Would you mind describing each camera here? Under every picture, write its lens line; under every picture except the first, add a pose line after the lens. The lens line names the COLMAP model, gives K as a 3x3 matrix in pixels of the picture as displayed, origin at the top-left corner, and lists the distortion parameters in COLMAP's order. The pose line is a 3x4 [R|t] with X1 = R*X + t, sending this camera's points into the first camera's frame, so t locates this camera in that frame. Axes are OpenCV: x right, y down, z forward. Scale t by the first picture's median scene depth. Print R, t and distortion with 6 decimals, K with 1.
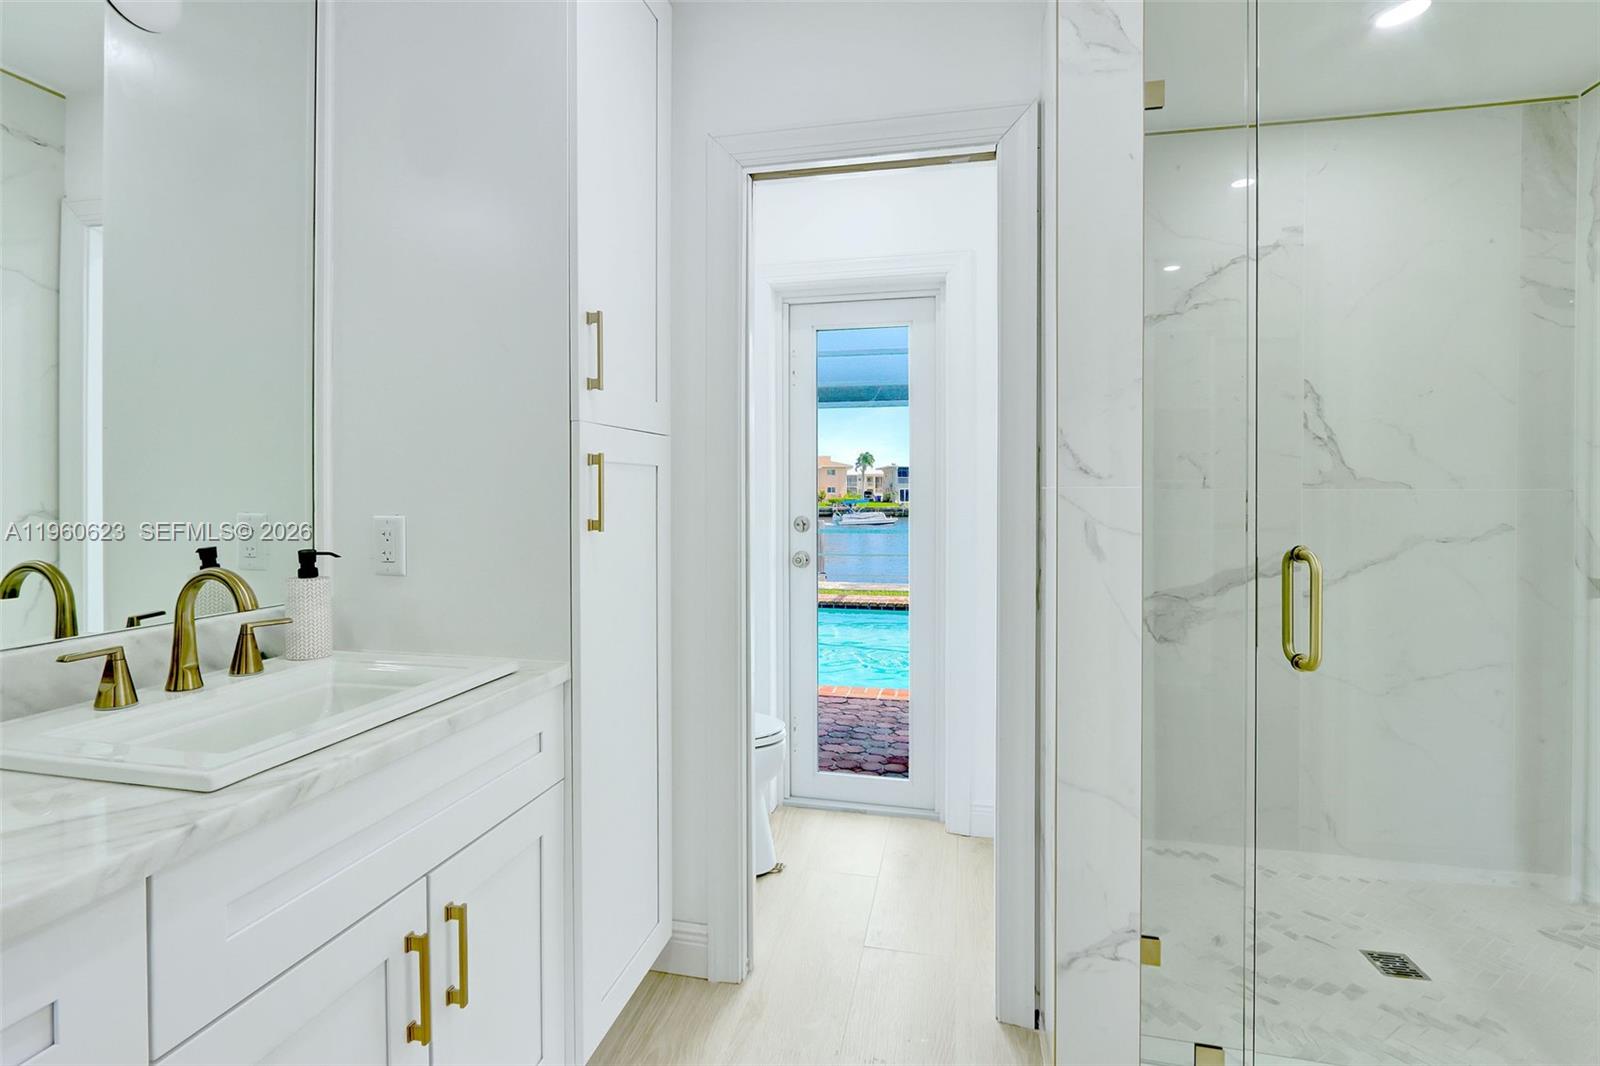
lens RADIAL K [[751.5, 0, 794.4], [0, 751.5, 499.1], [0, 0, 1]] dist [-0.014731, -0.000523]
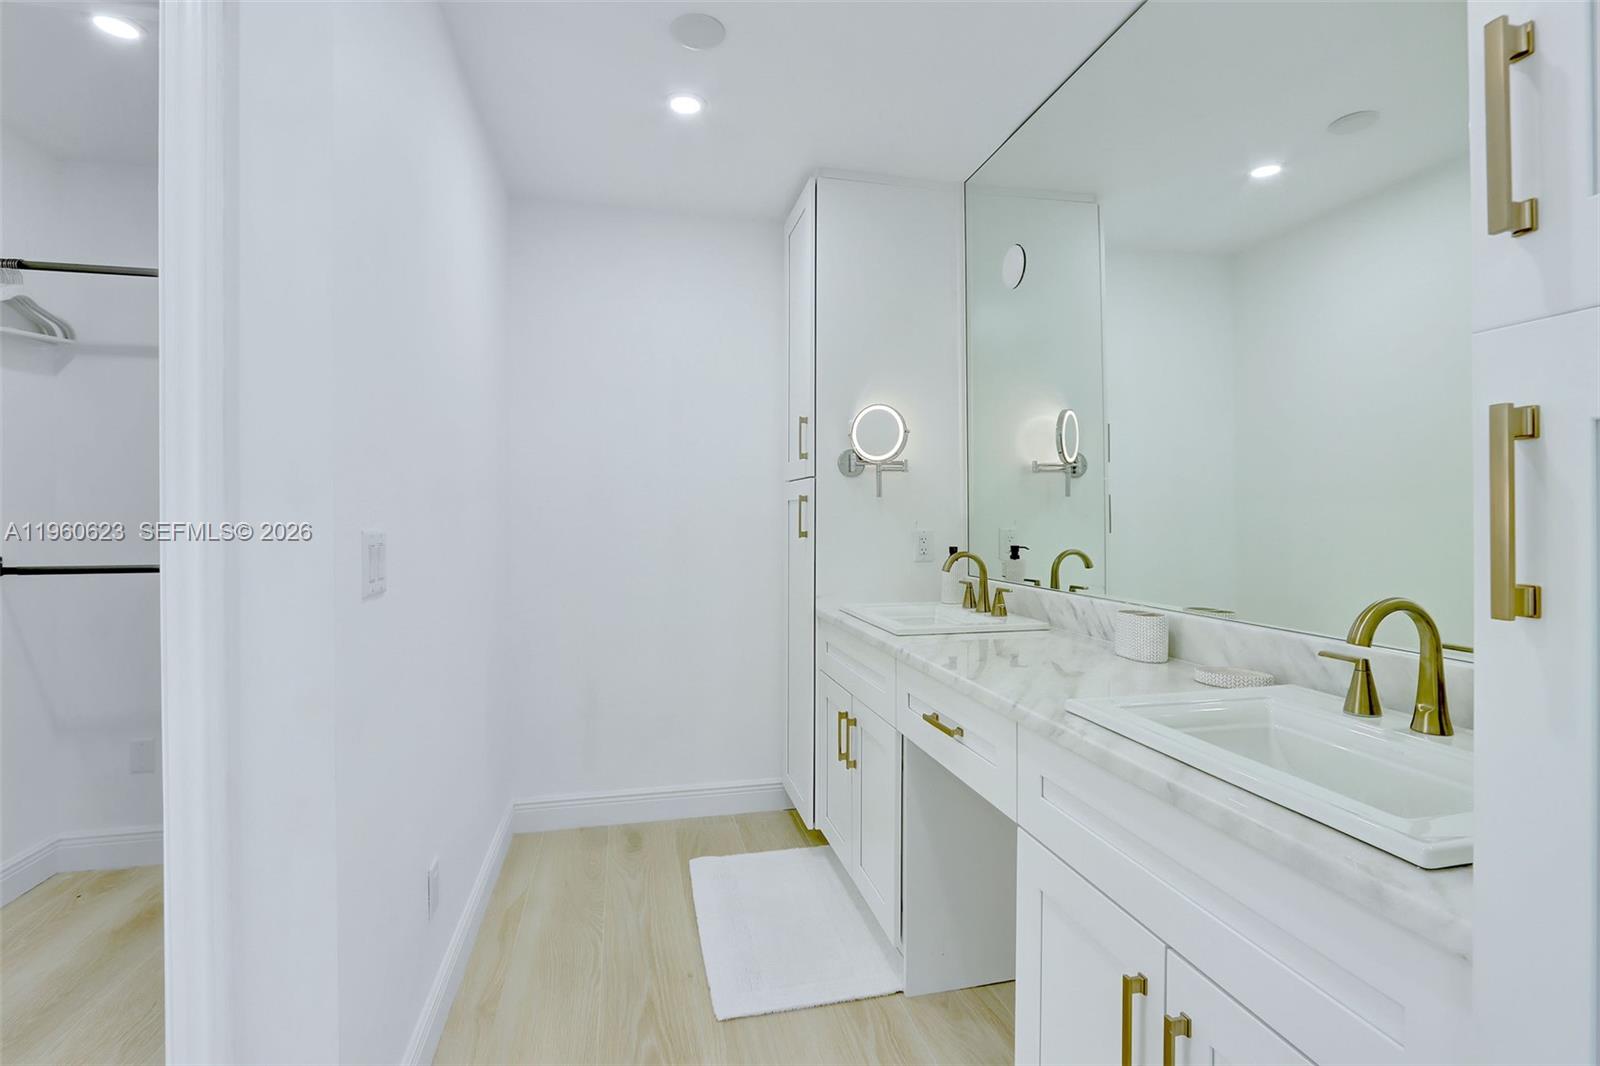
lens RADIAL K [[751.5, 0, 794.4], [0, 751.5, 499.1], [0, 0, 1]] dist [-0.014731, -0.000523]
pose [[-0.897640, -0.009954, -0.440617, 0.342643], [-0.005987, 0.999928, -0.010393, -0.006540], [0.440689, -0.006691, -0.897635, 1.971330]]
